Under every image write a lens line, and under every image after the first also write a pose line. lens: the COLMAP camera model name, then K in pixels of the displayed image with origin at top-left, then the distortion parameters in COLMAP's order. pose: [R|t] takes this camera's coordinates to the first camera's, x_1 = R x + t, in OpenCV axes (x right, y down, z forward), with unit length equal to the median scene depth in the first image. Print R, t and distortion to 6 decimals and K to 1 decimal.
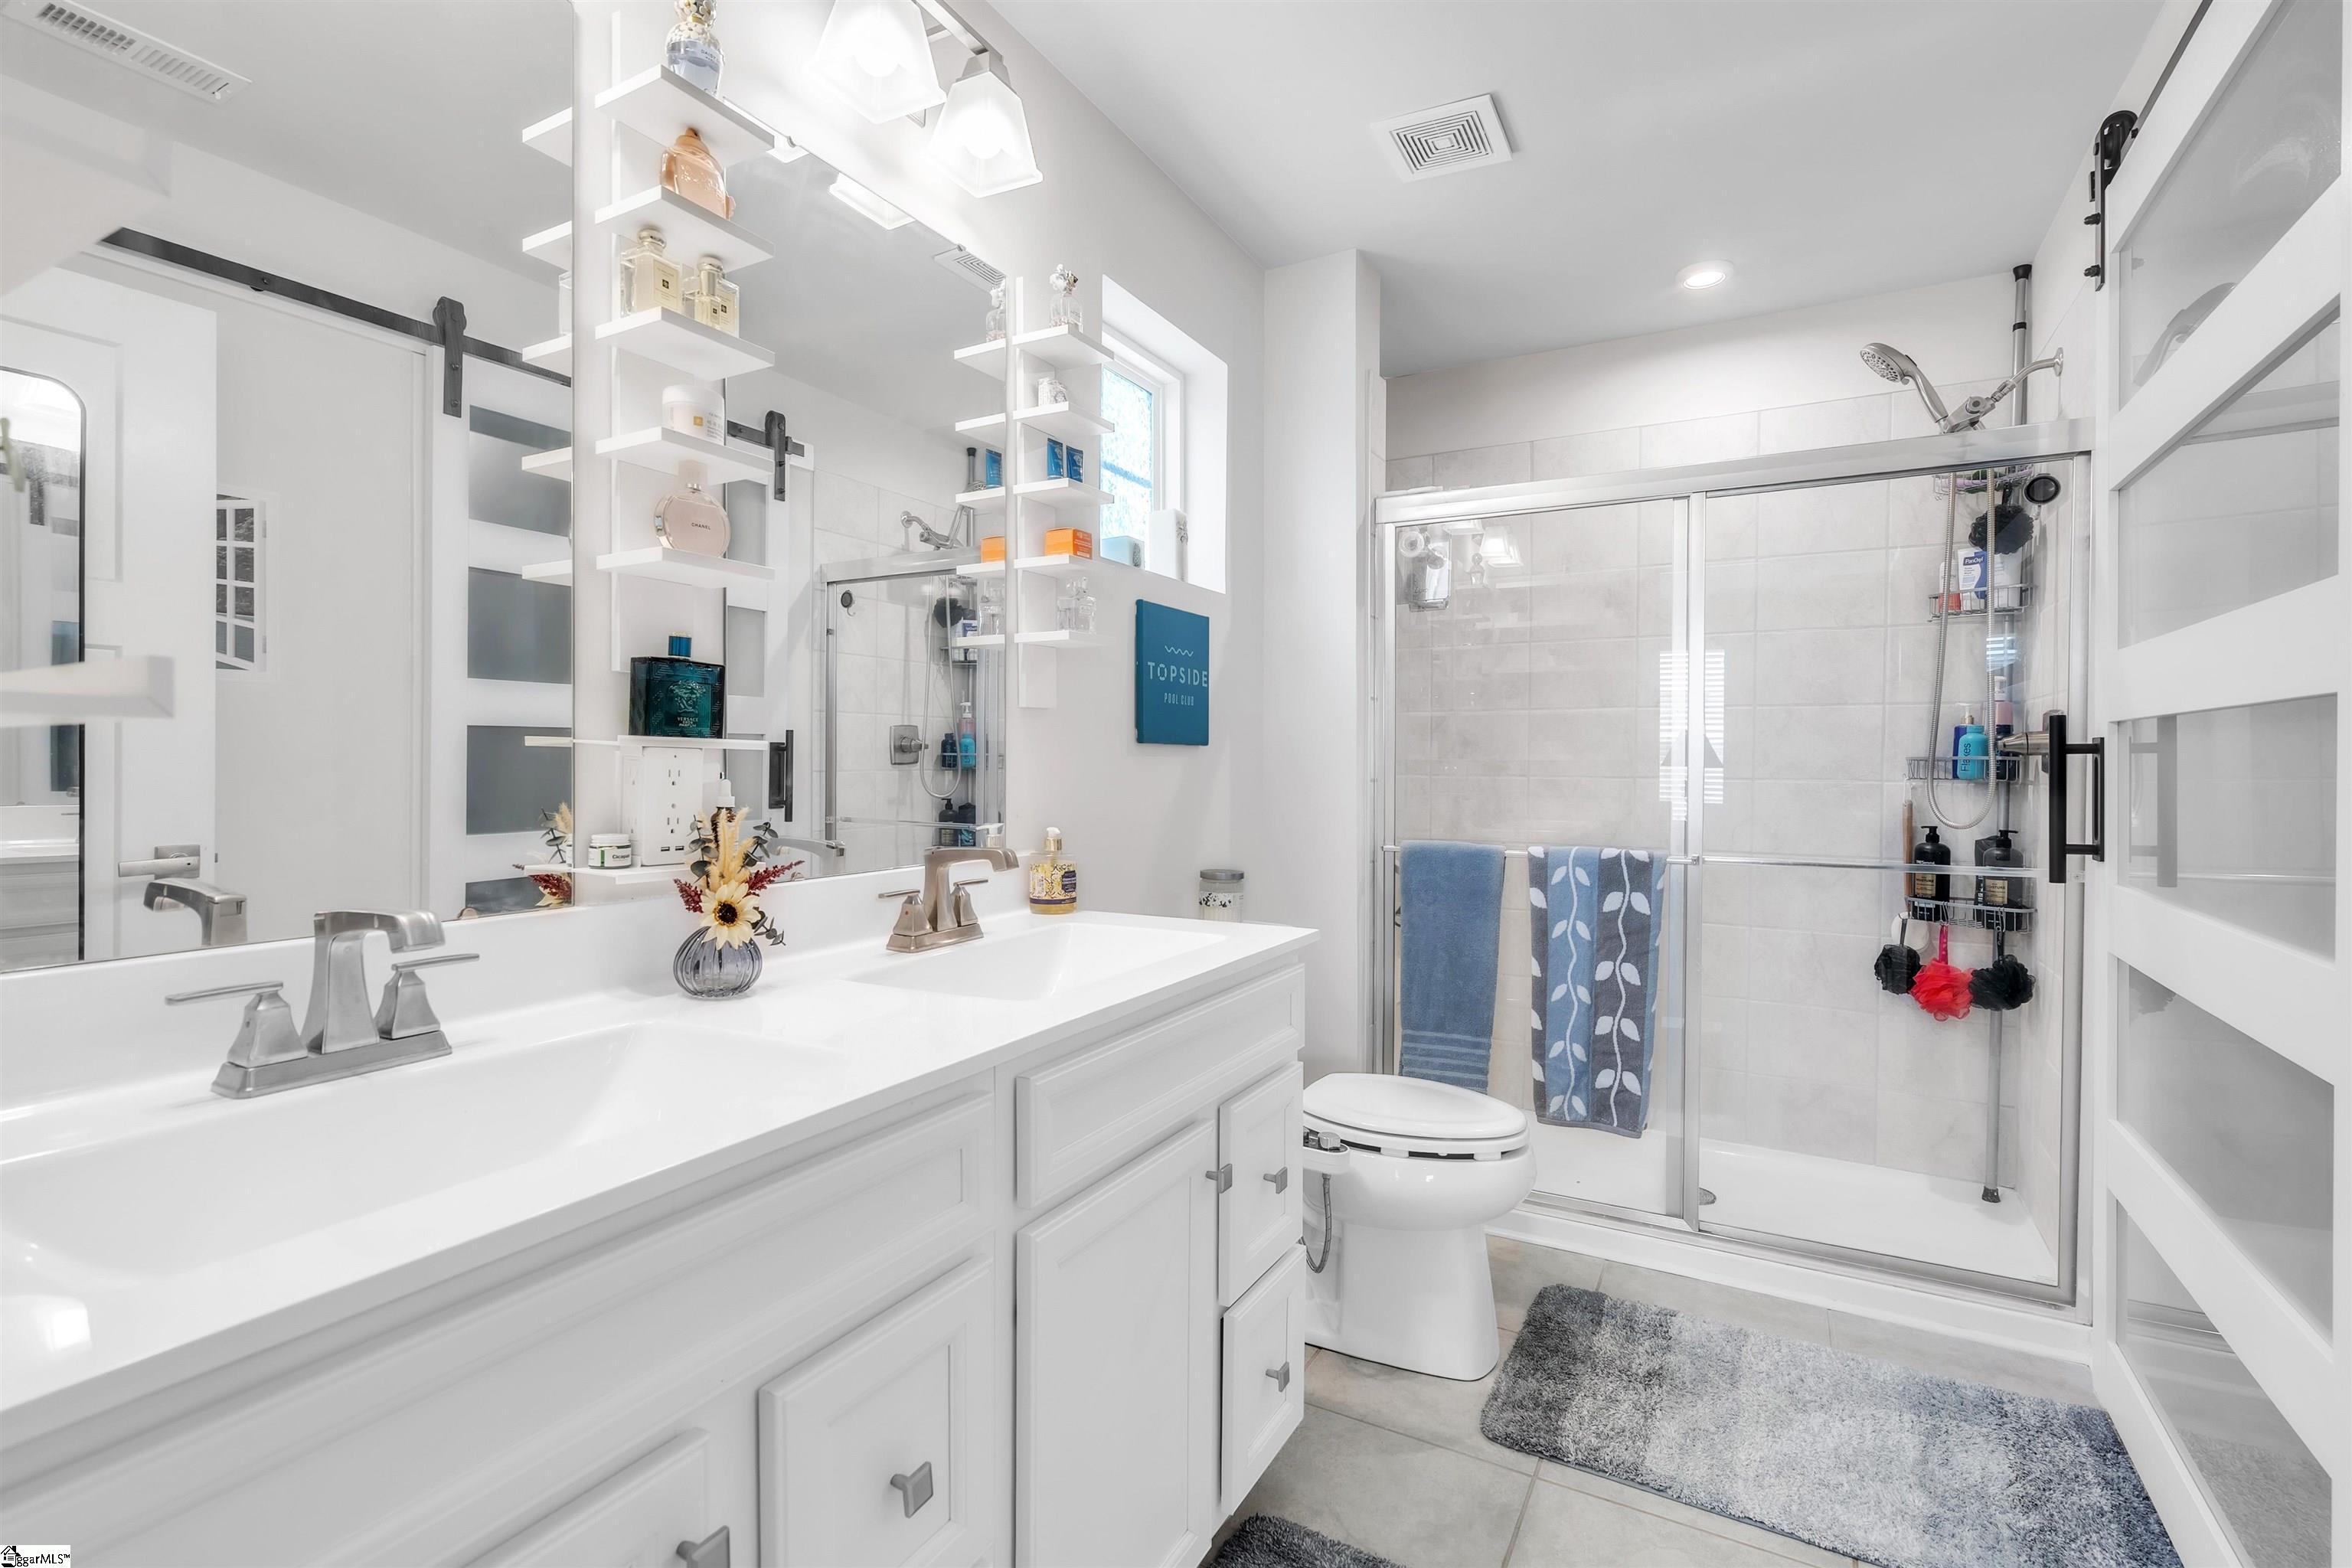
lens RADIAL K [[1068.4, 0, 1175.8], [0, 1068.4, 782.2], [0, 0, 1]] dist [-0.001726, 0.000524]
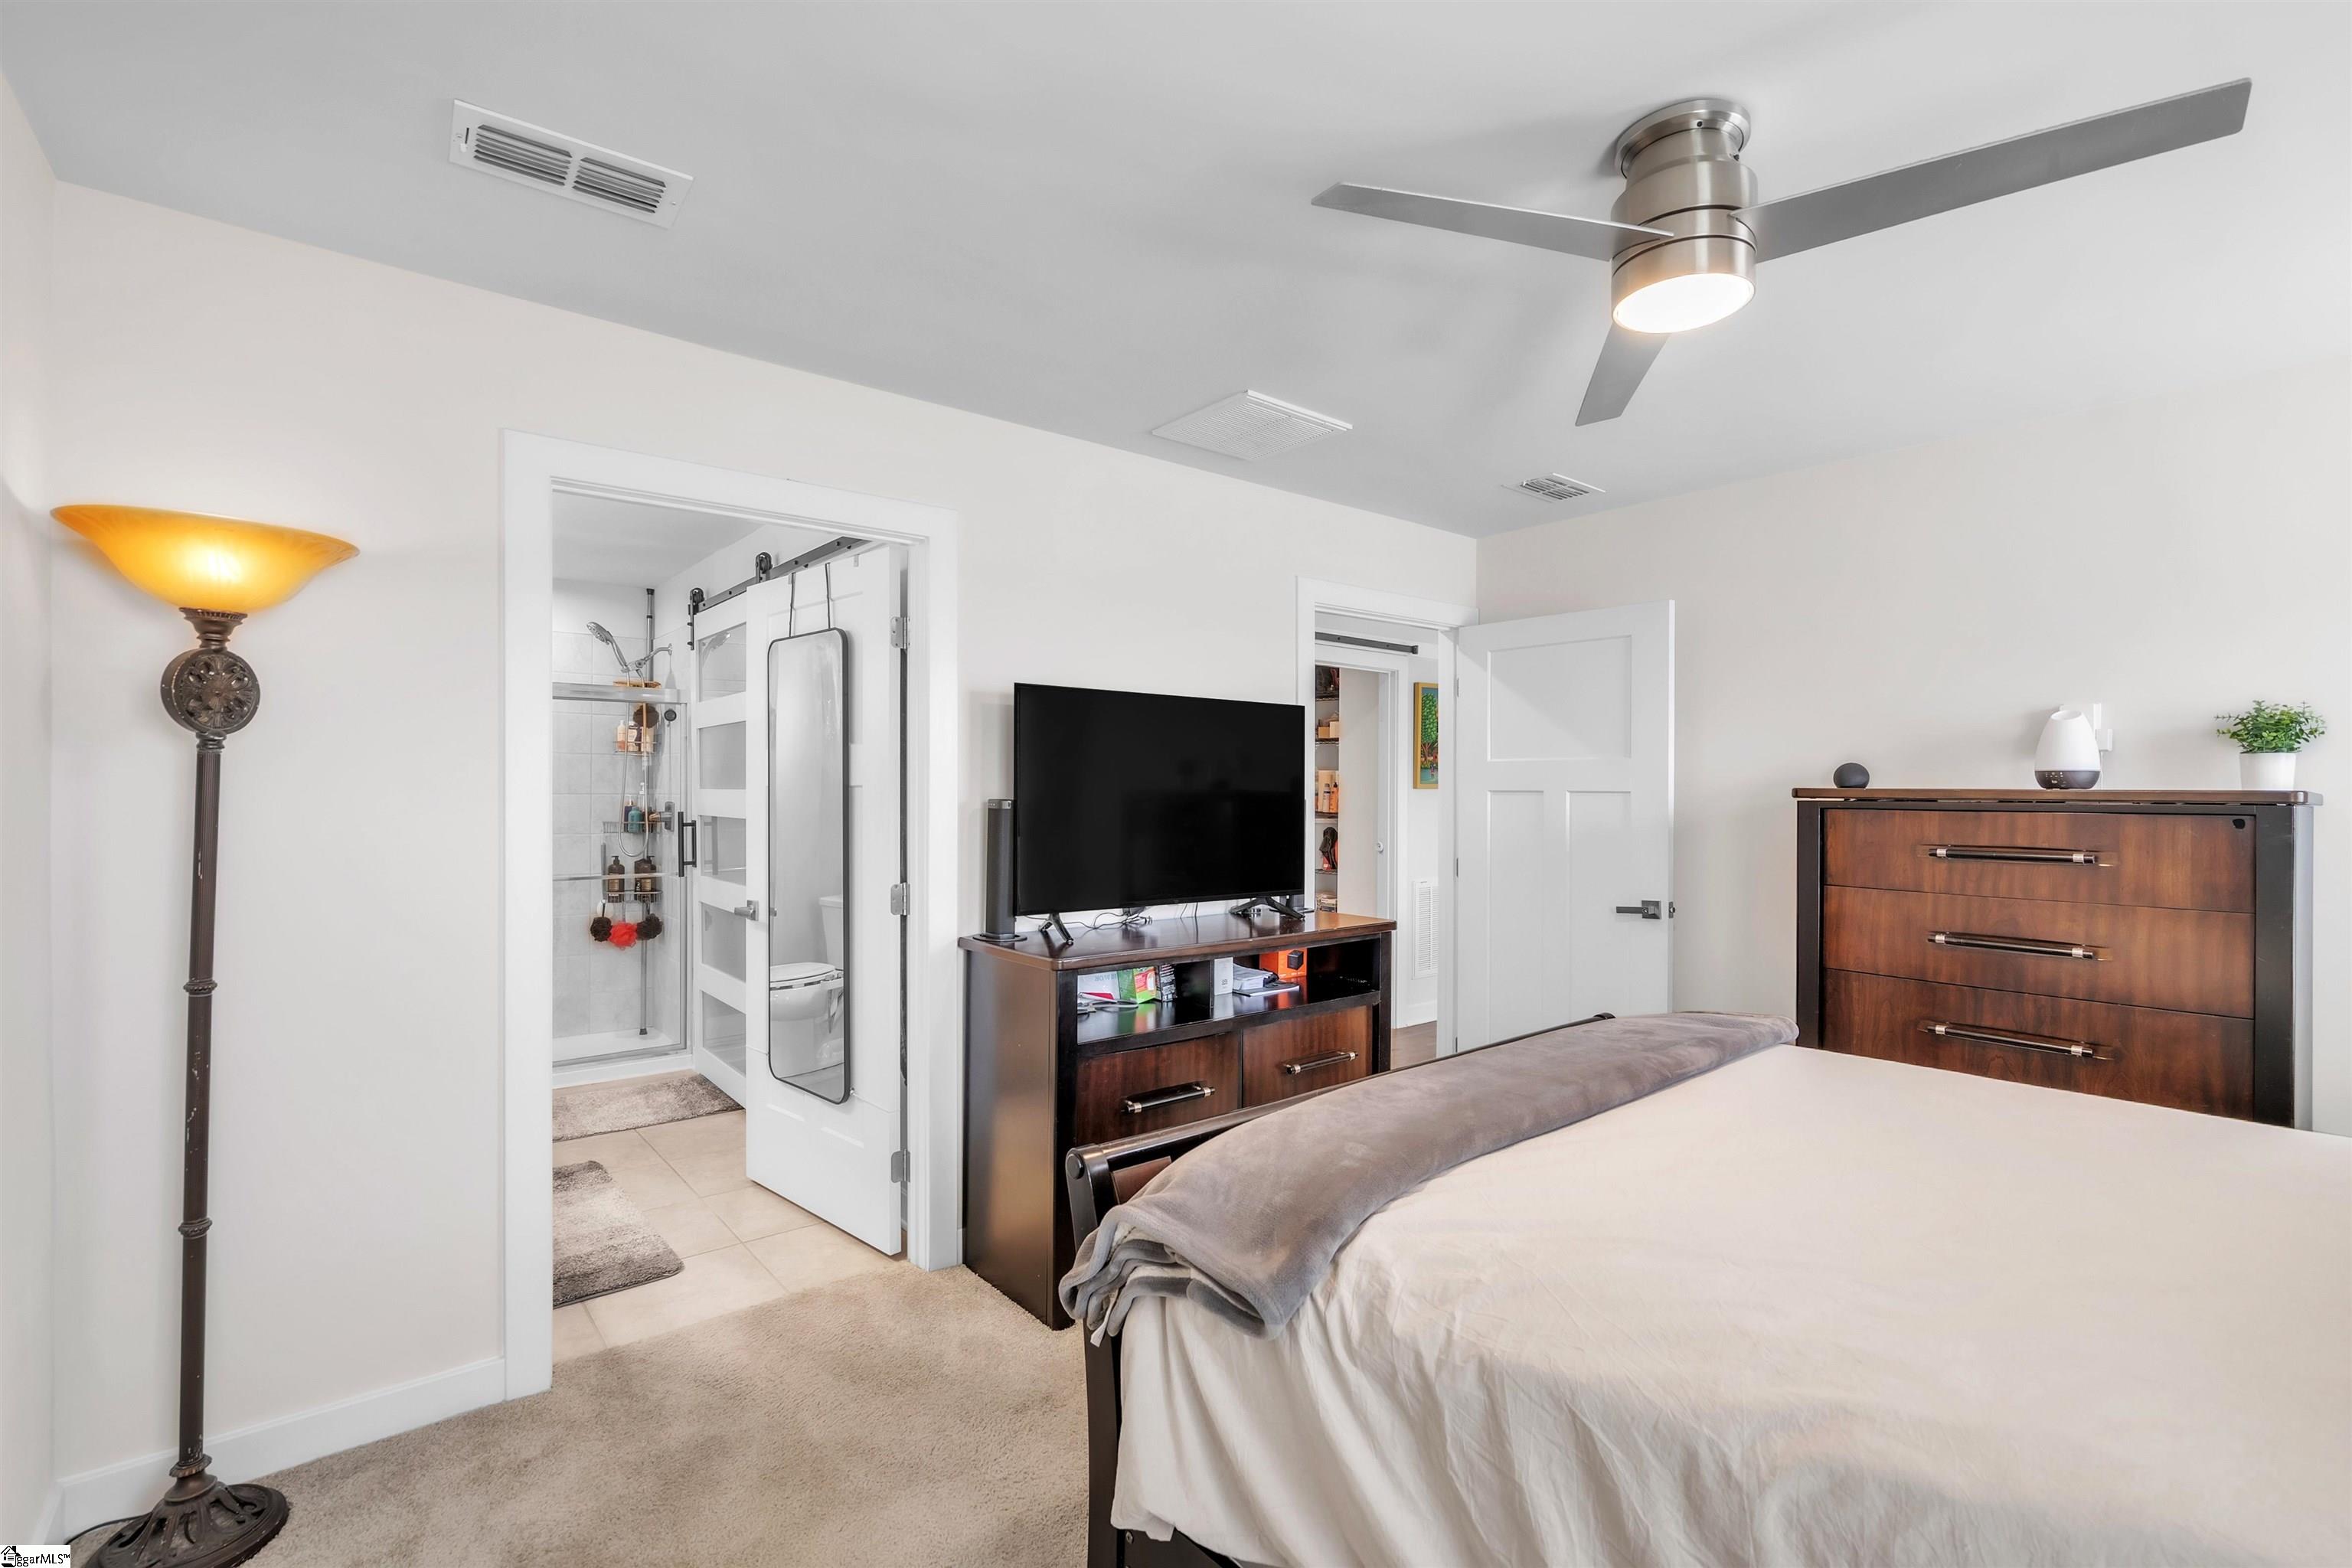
lens RADIAL K [[1068.4, 0, 1175.8], [0, 1068.4, 782.2], [0, 0, 1]] dist [-0.001726, 0.000524]
pose [[0.371454, -0.000238, 0.928451, -0.814385], [0.016007, 0.999853, -0.006148, -0.071709], [-0.928313, 0.017145, 0.371403, -0.774555]]
